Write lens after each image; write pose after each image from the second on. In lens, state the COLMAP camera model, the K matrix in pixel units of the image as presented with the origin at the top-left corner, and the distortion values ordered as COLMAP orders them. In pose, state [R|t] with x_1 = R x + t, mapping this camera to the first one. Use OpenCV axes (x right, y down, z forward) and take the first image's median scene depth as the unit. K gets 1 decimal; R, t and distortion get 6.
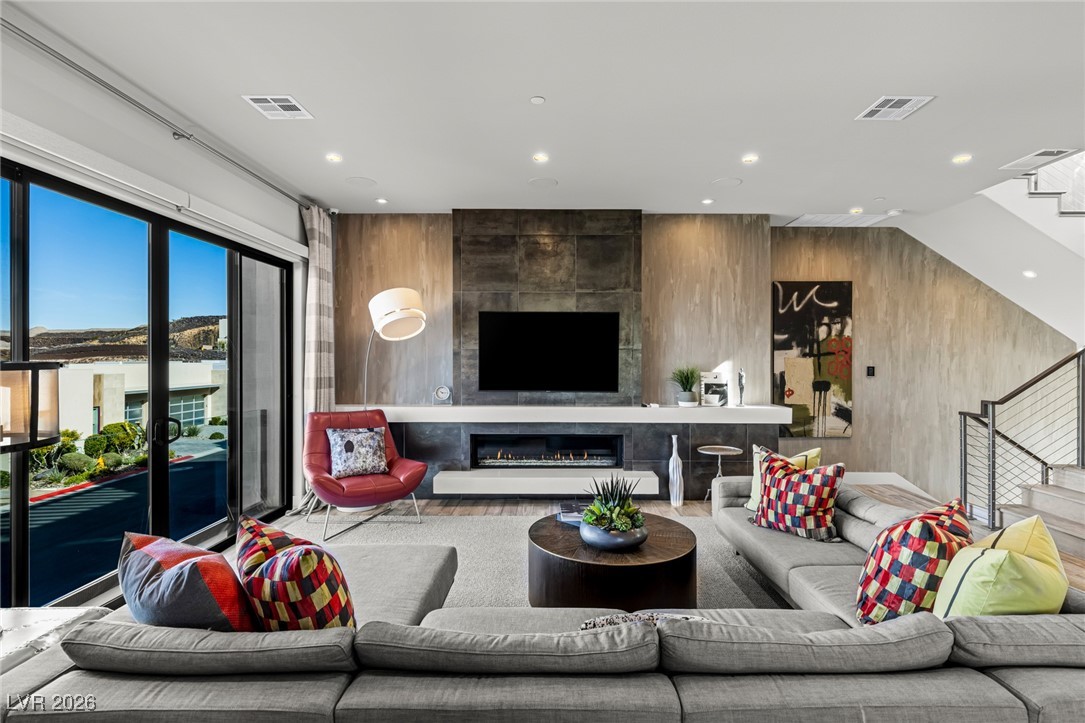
lens RADIAL K [[542.7, 0, 545.6], [0, 542.7, 358.0], [0, 0, 1]] dist [0.000020, -0.000326]
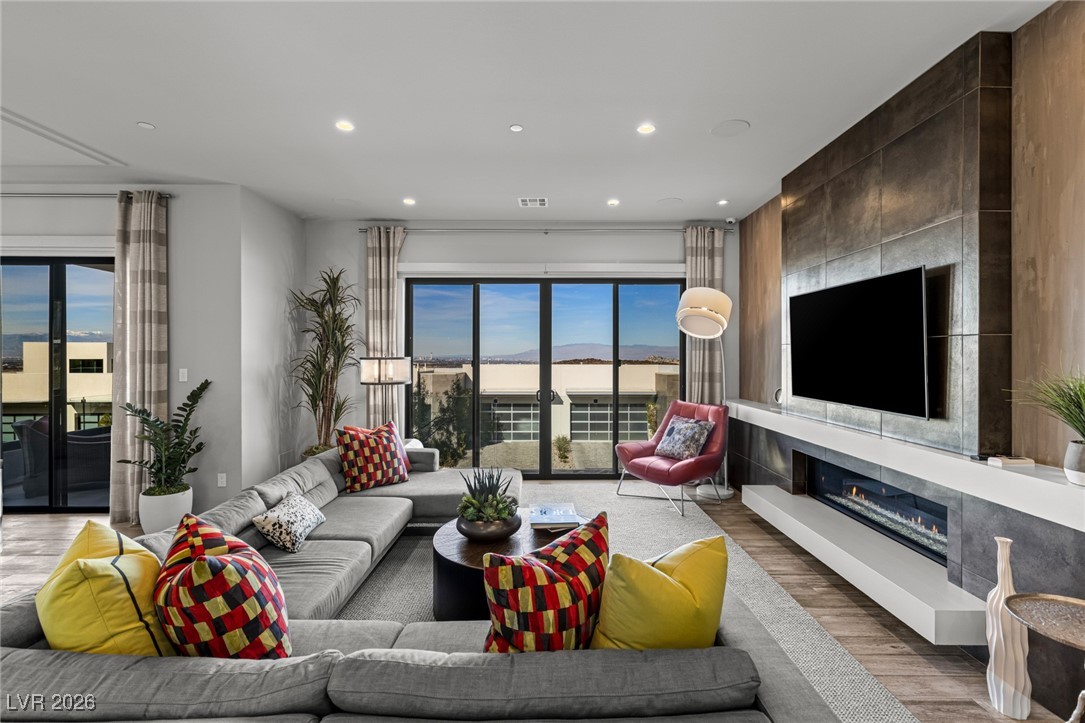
lens RADIAL K [[488.2, 0, 547.3], [0, 488.2, 360.6], [0, 0, 1]] dist [0.002934, -0.000159]
pose [[0.009830, 0.002868, -0.999948, 0.583526], [-0.006280, 0.999976, 0.002806, 0.007816], [0.999932, 0.006252, 0.009848, 0.622682]]
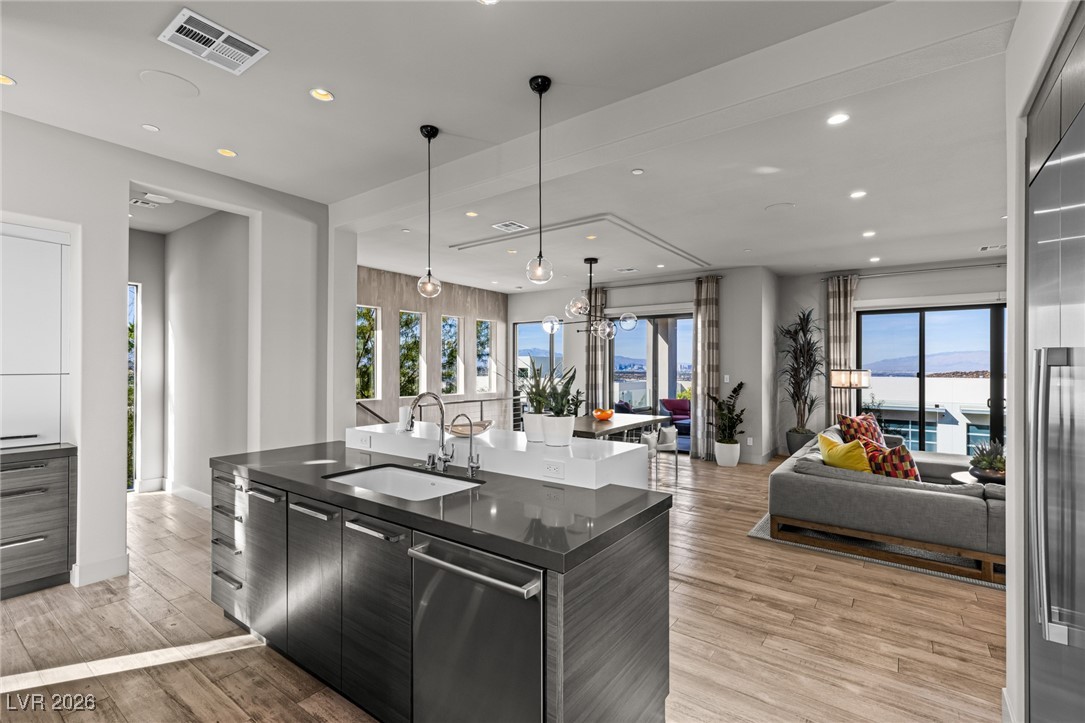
lens RADIAL K [[495.0, 0, 542.5], [0, 495.0, 361.5], [0, 0, 1]] dist [0.010657, -0.000279]
pose [[-0.578709, -0.016140, -0.815375, 1.184369], [-0.014910, 0.999846, -0.009209, 0.009293], [0.815398, 0.006828, -0.578861, 0.438116]]
